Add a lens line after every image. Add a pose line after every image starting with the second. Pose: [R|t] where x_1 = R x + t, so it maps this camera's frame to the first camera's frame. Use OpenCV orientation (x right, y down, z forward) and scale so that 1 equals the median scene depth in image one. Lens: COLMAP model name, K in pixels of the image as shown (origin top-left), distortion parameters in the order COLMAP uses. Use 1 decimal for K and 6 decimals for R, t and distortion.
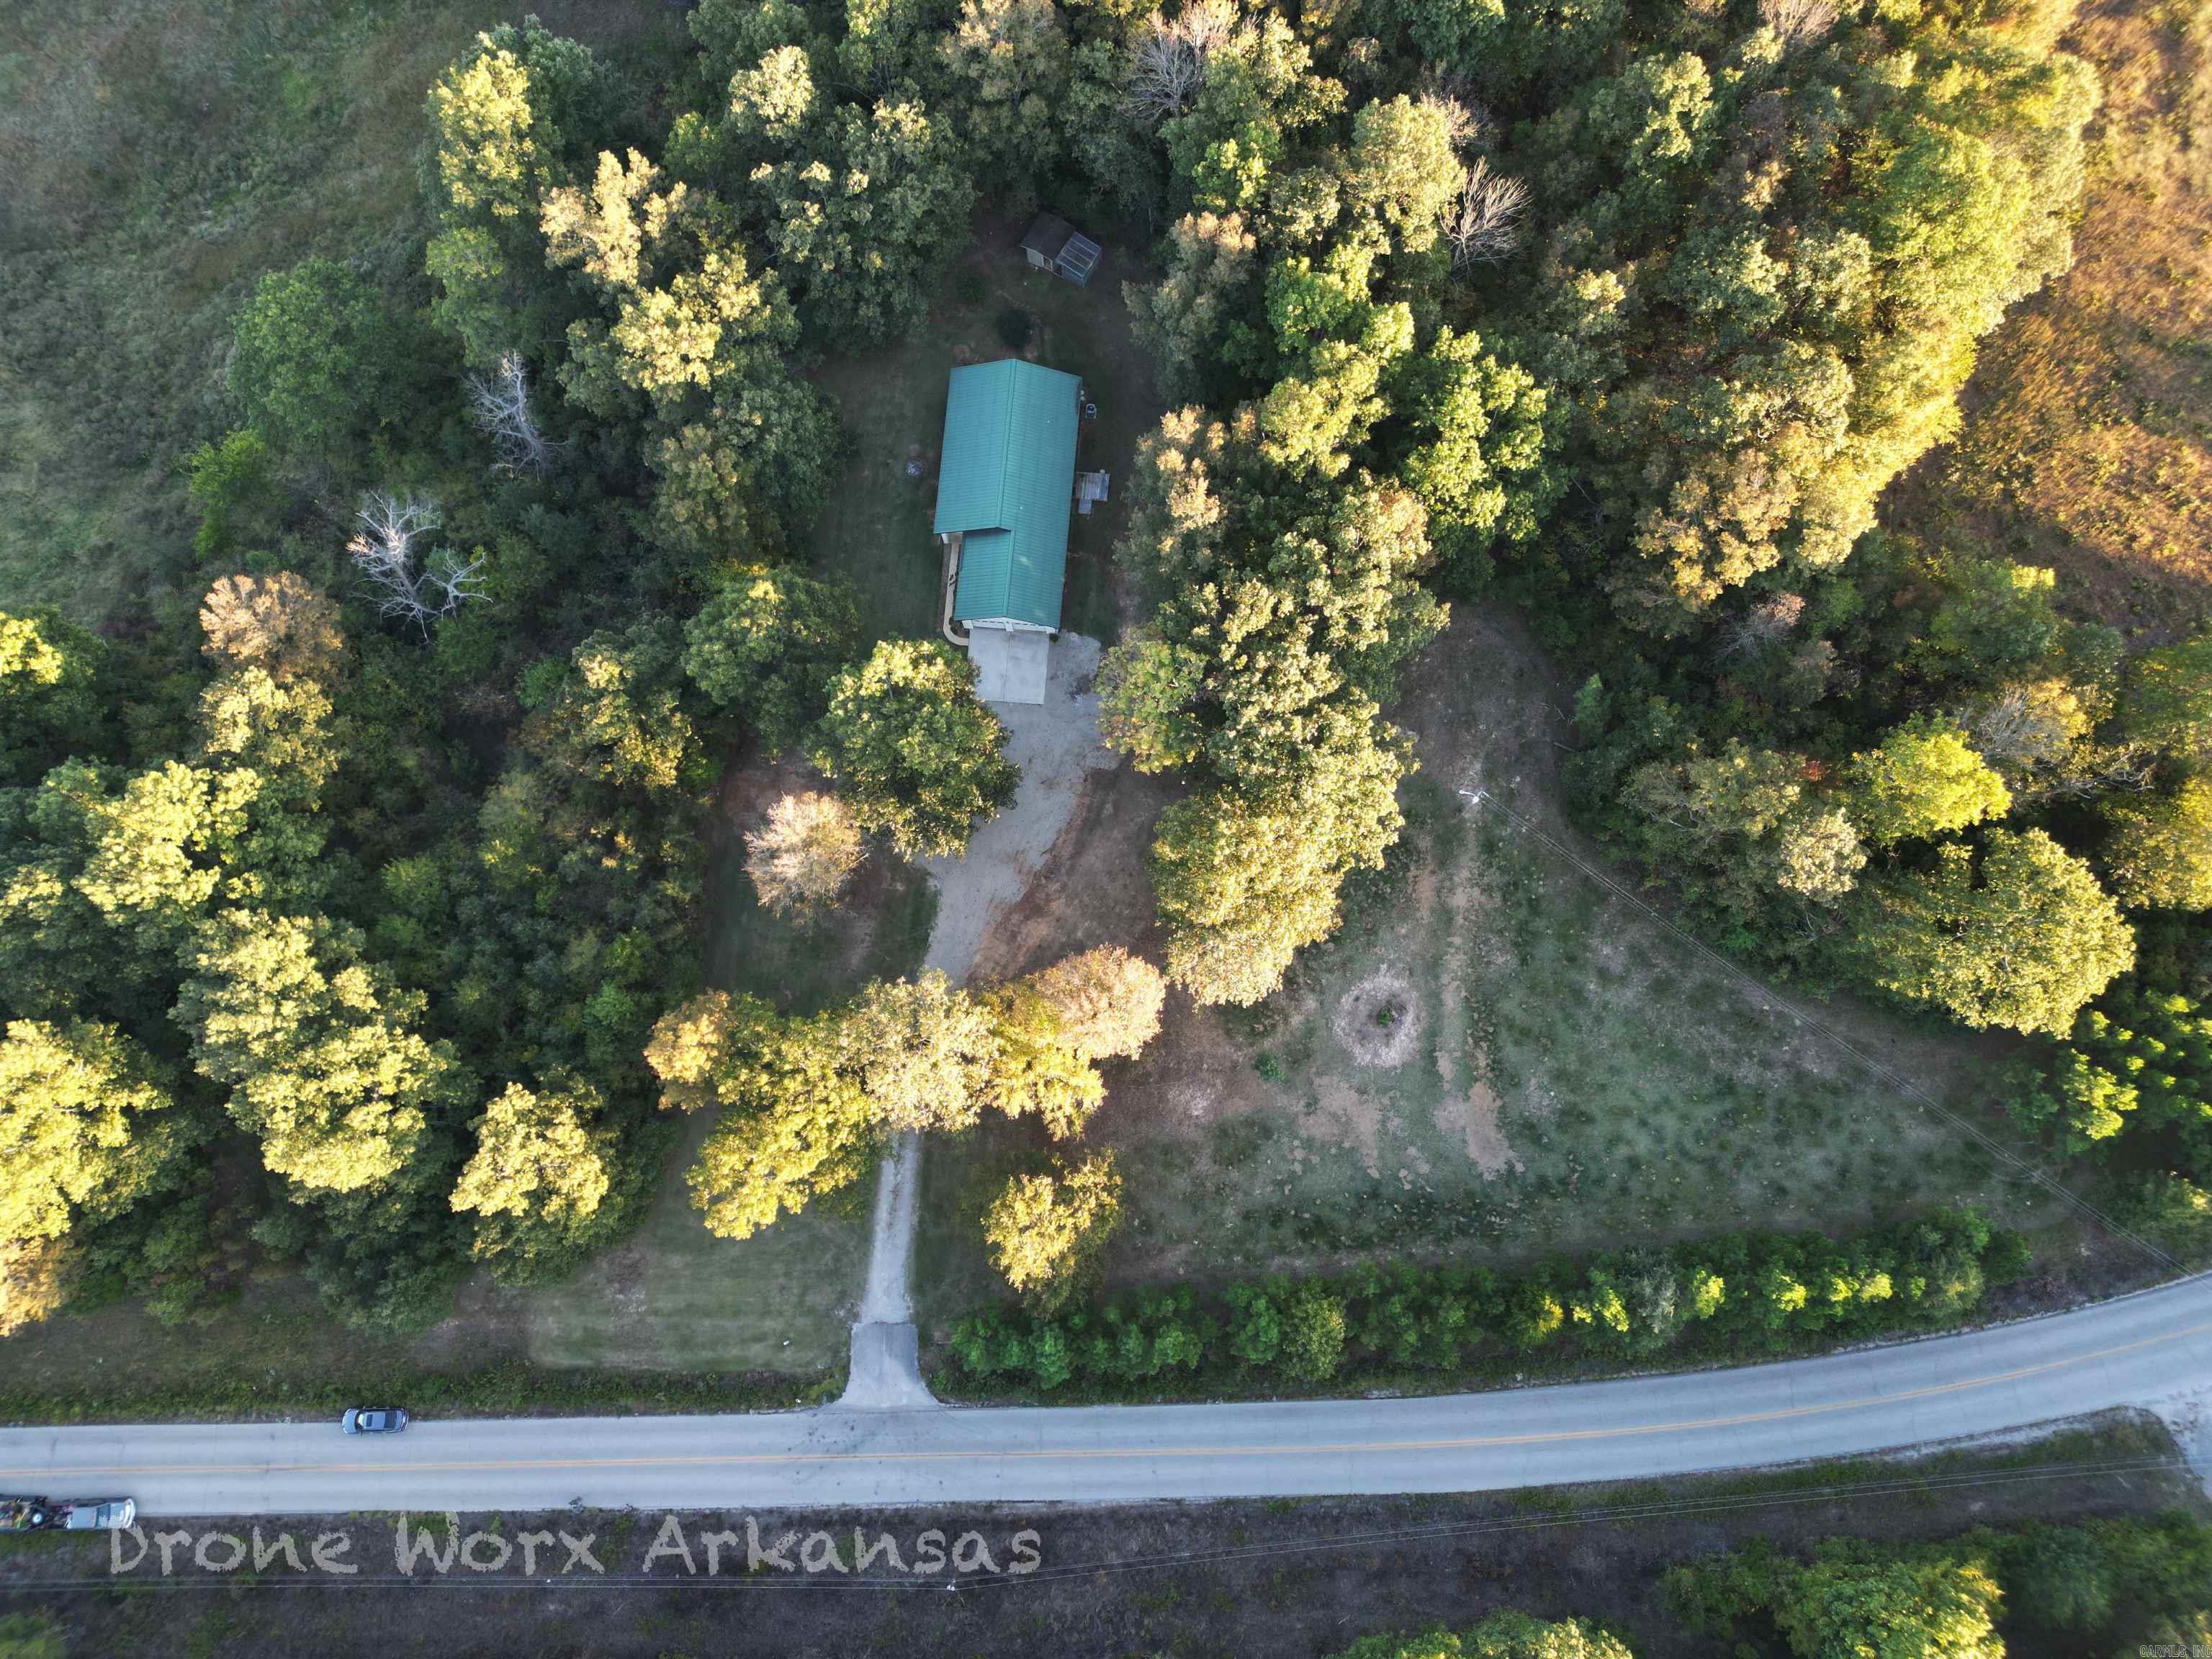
lens RADIAL K [[1552.6, 0, 1106.0], [0, 1552.6, 829.5], [0, 0, 1]] dist [0.070153, -0.082675]
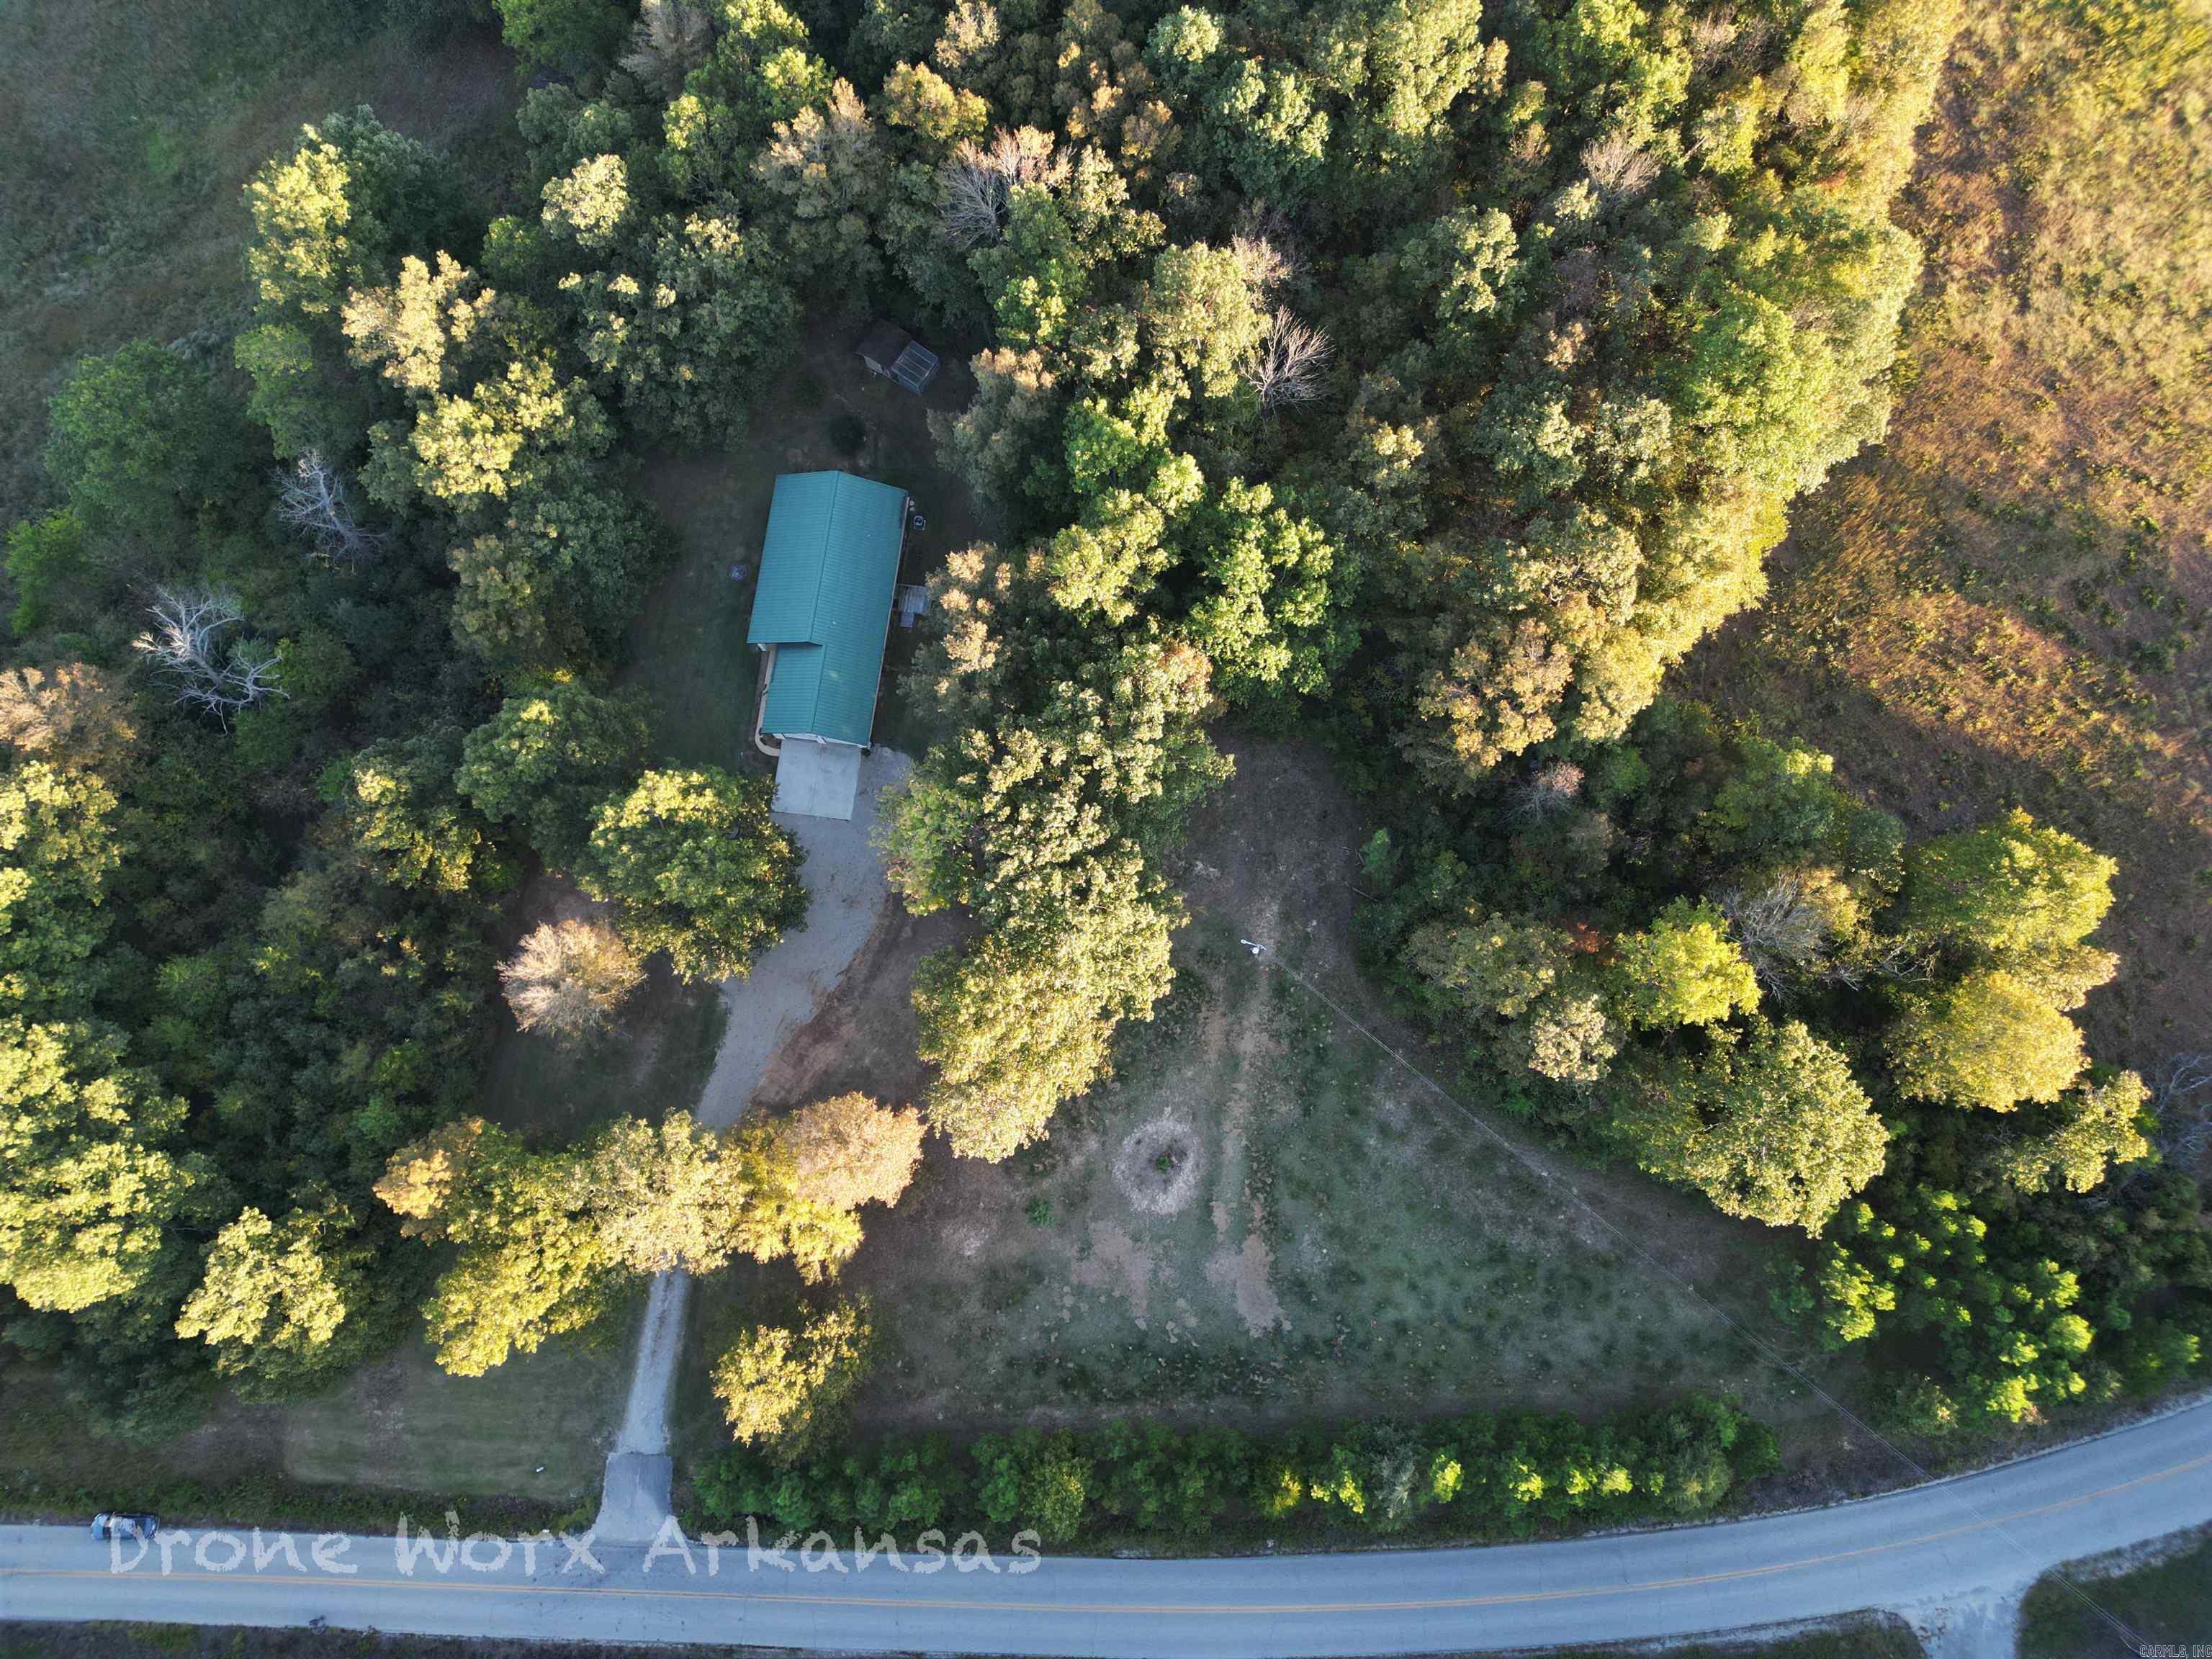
lens RADIAL K [[1552.6, 0, 1106.0], [0, 1552.6, 829.5], [0, 0, 1]] dist [0.070153, -0.082675]
pose [[0.999048, 0.042540, -0.009642, 0.150593], [-0.042542, 0.999095, 0.000041, -0.093555], [0.009635, 0.000369, 0.999954, 0.014750]]
